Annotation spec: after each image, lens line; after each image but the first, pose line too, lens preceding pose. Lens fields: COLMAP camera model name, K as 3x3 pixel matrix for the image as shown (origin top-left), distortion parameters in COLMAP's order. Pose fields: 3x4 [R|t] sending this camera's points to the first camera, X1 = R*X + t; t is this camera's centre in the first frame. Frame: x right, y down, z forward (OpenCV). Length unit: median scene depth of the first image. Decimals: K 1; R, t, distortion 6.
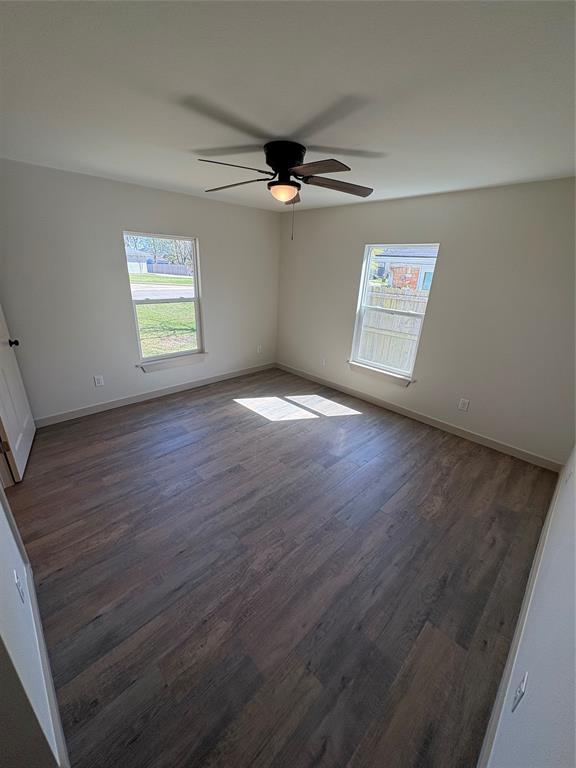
lens RADIAL K [[305.5, 0, 293.3], [0, 305.5, 377.8], [0, 0, 1]] dist [0.000230, 0.000153]
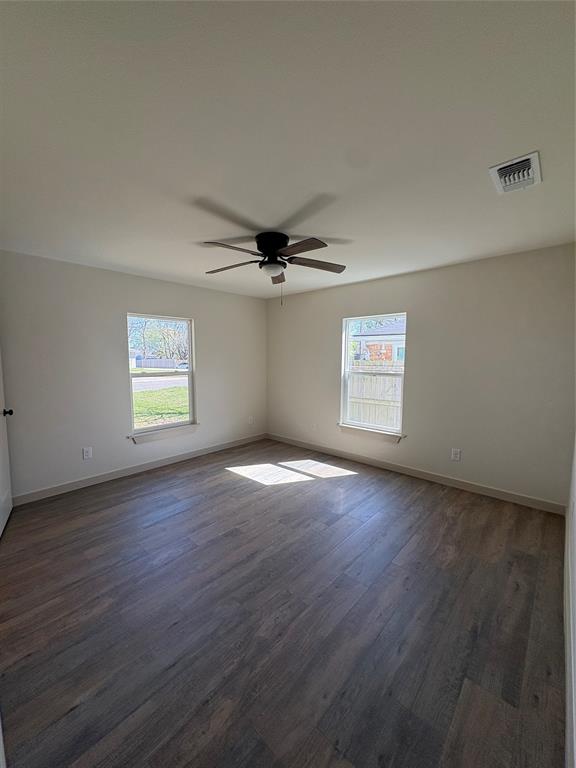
lens RADIAL K [[305.5, 0, 292.6], [0, 305.5, 381.1], [0, 0, 1]] dist [0.000230, 0.000153]
pose [[0.997210, -0.050948, 0.054565, -0.039994], [0.064044, 0.959414, -0.274634, 0.145641], [-0.038358, 0.277362, 0.959999, -0.032398]]
